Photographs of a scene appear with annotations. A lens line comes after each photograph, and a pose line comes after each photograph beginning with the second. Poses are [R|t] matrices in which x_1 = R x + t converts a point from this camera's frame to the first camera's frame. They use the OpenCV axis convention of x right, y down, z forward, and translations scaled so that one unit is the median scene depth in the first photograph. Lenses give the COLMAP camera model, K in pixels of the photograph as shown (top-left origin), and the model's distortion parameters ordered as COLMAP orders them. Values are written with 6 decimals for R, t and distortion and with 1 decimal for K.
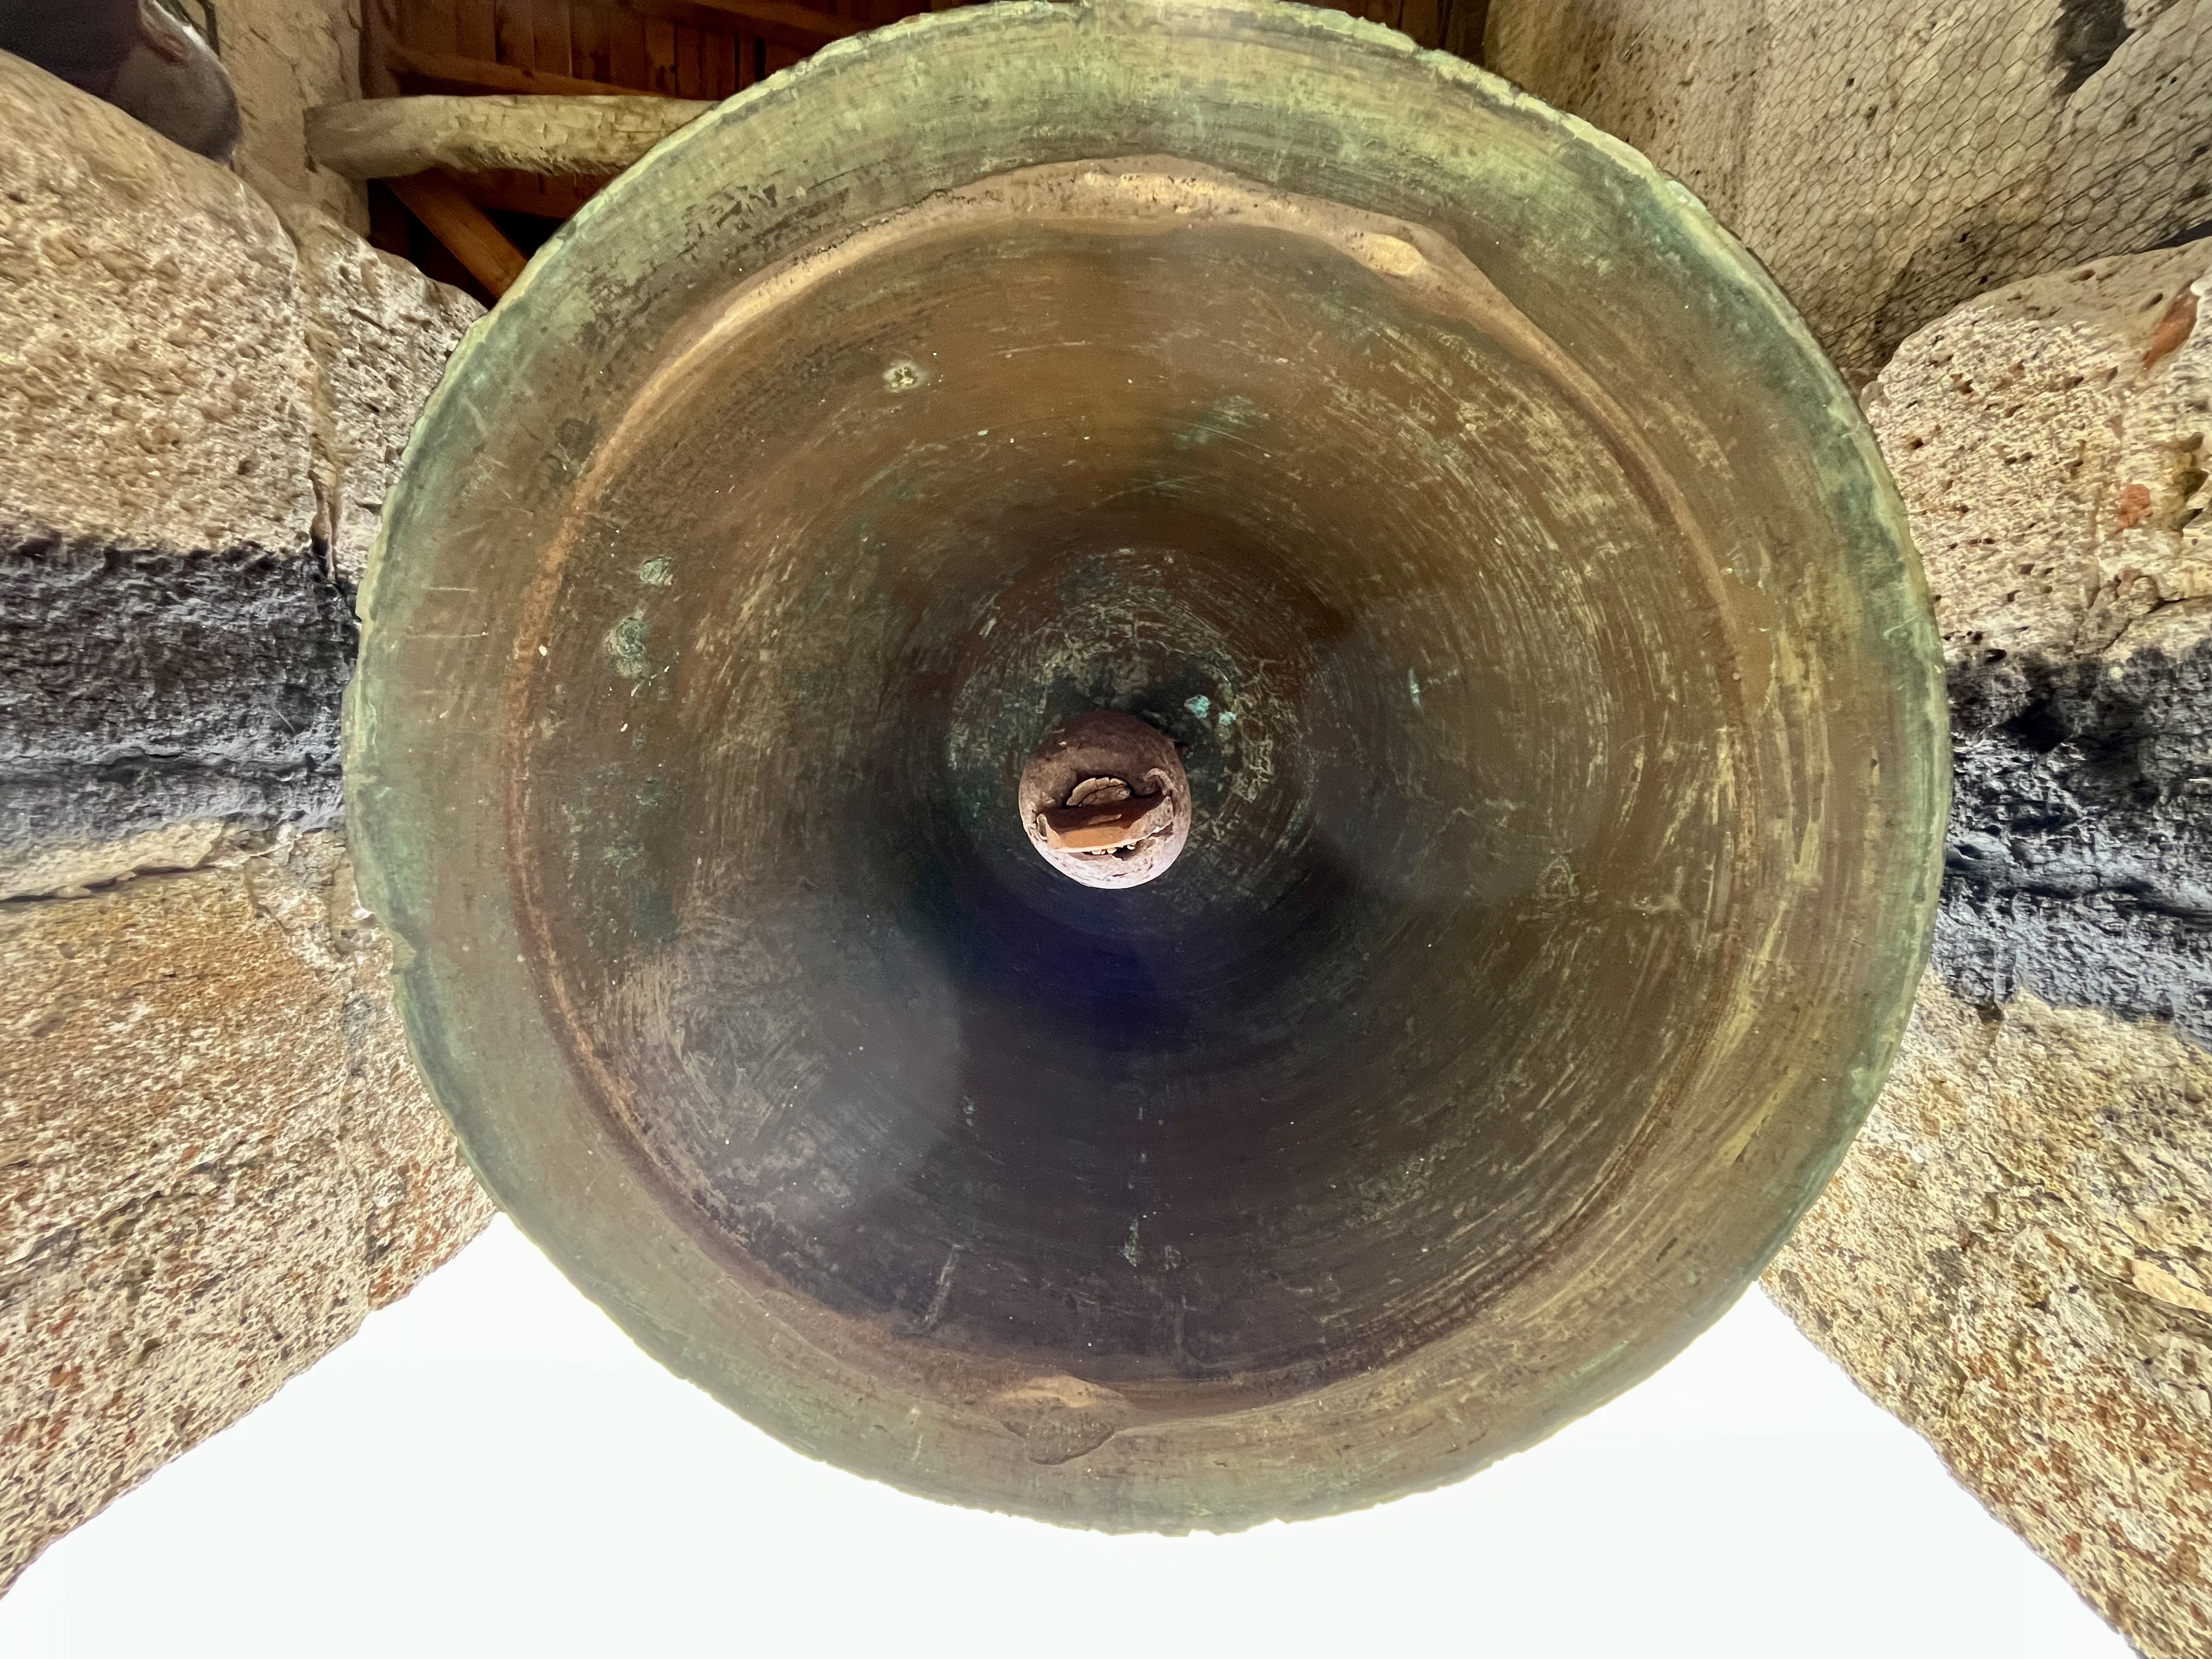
lens RADIAL K [[902.6, 0, 1113.9], [0, 902.6, 820.0], [0, 0, 1]] dist [-0.001099, -0.000283]
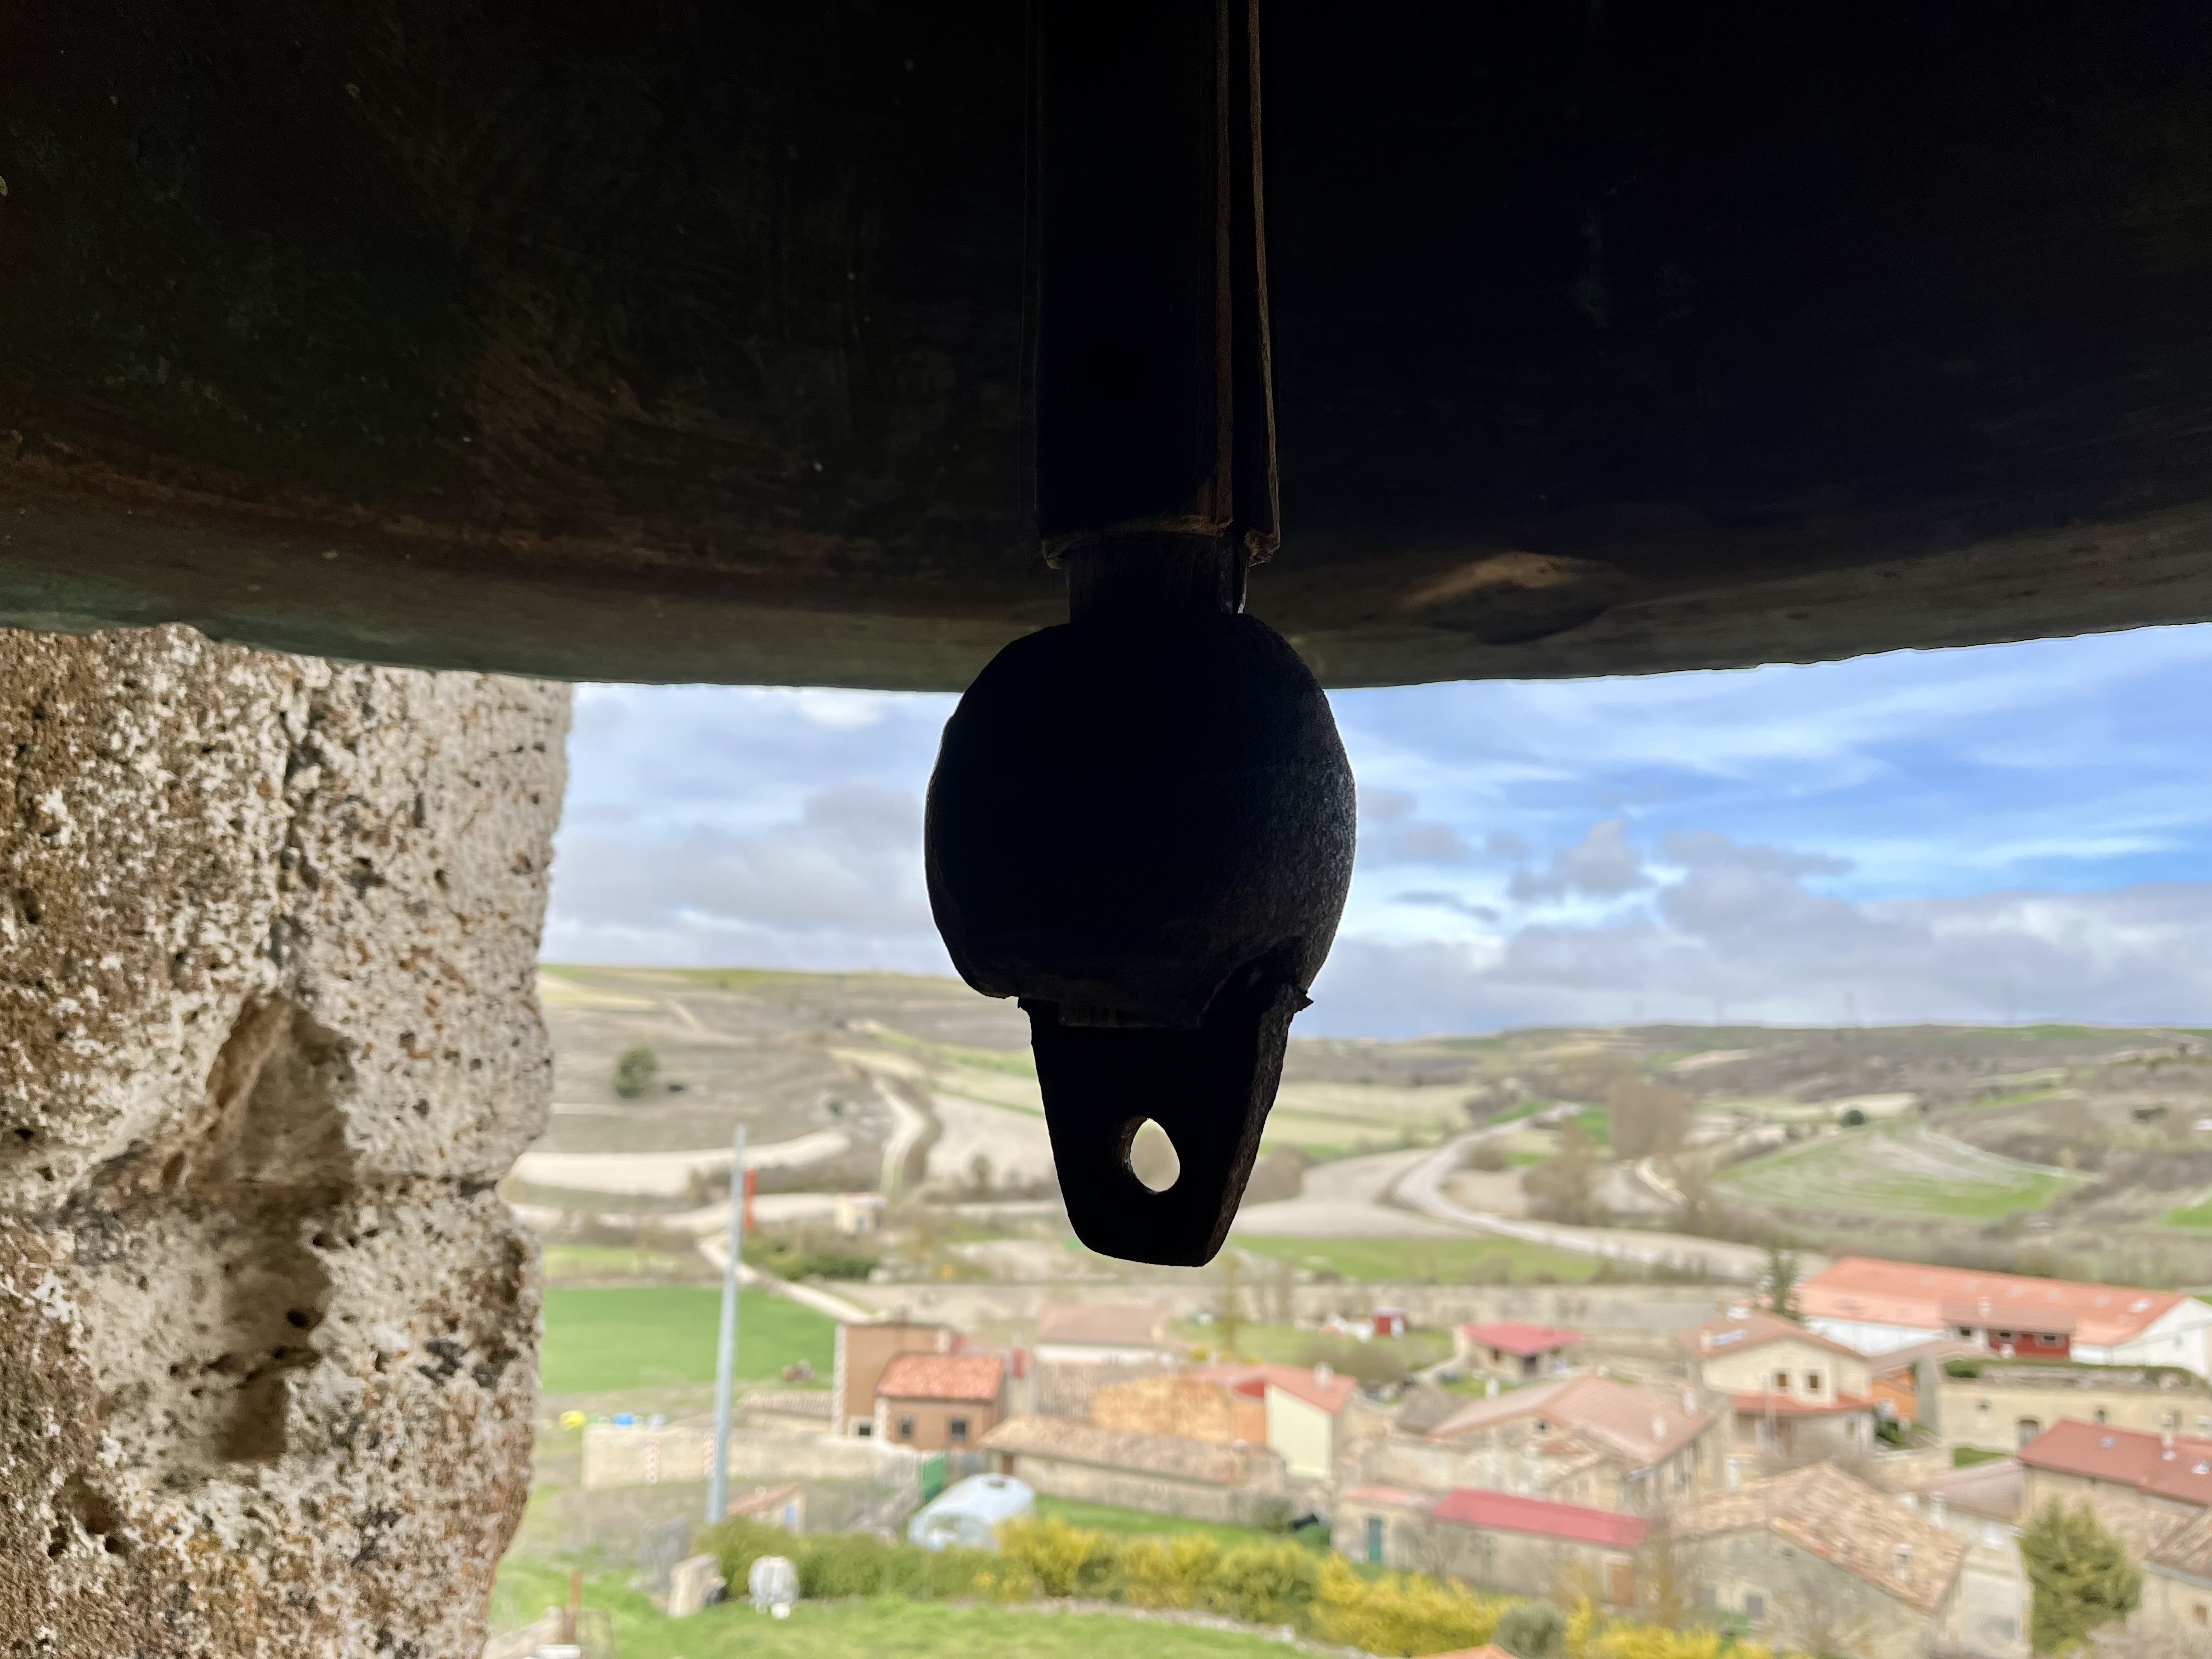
lens RADIAL K [[1677.3, 0, 1104.8], [0, 1677.3, 811.8], [0, 0, 1]] dist [0.048700, -0.079373]
pose [[0.886467, -0.099012, -0.452077, 0.240808], [0.461868, 0.250992, 0.850694, -0.514946], [0.029239, -0.962912, 0.268227, 0.638081]]
